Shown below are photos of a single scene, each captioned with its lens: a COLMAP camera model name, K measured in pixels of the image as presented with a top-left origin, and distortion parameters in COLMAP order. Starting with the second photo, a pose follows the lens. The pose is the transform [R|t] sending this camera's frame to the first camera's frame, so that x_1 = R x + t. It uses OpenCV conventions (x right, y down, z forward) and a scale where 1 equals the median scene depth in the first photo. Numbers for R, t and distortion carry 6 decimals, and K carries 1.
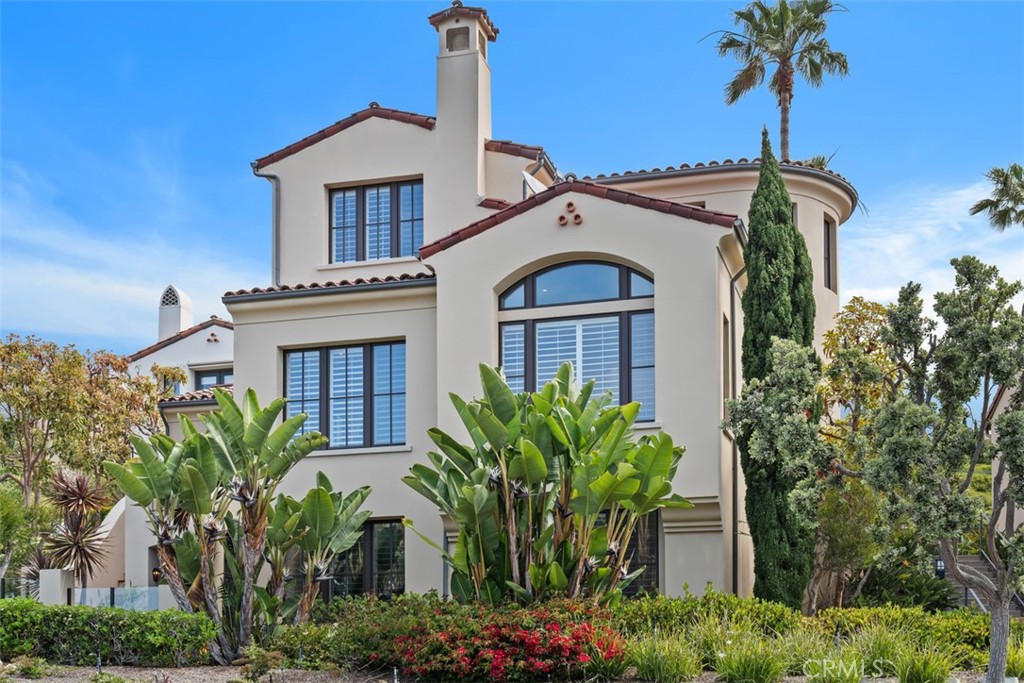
lens RADIAL K [[1448.5, 0, 512.1], [0, 1448.5, 340.1], [0, 0, 1]] dist [-0.026681, 0.000000]
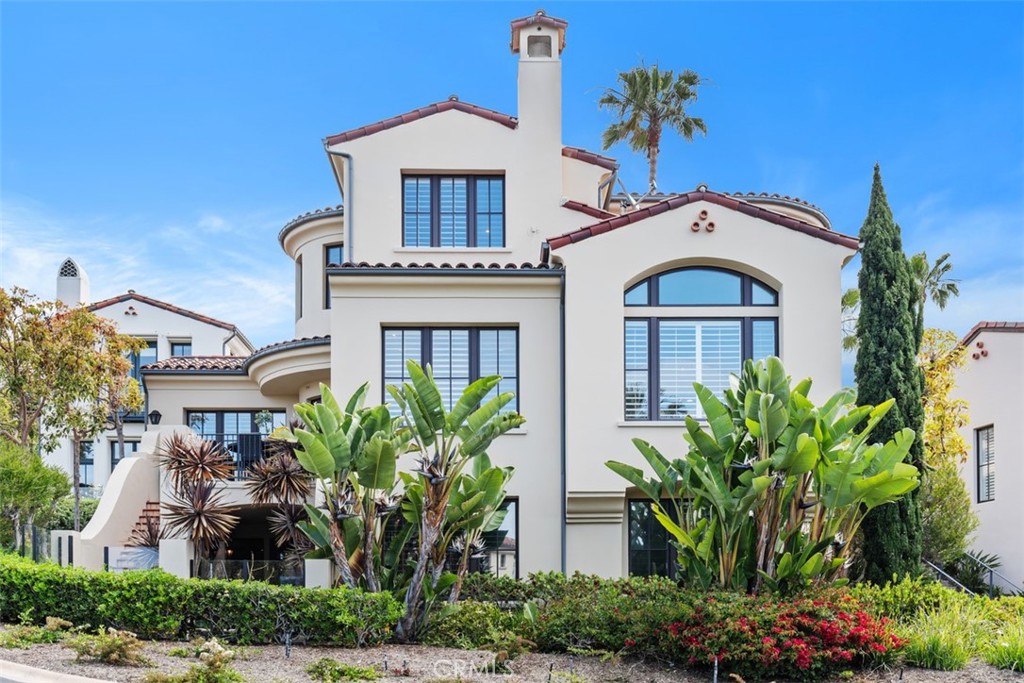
lens RADIAL K [[1136.7, 0, 510.5], [0, 1136.7, 404.0], [0, 0, 1]] dist [-0.022019, 0.000000]
pose [[0.949895, 0.062745, 0.306206, -0.338519], [-0.076710, 0.996481, 0.033777, 0.029250], [-0.303009, -0.055574, 0.951366, 0.236301]]
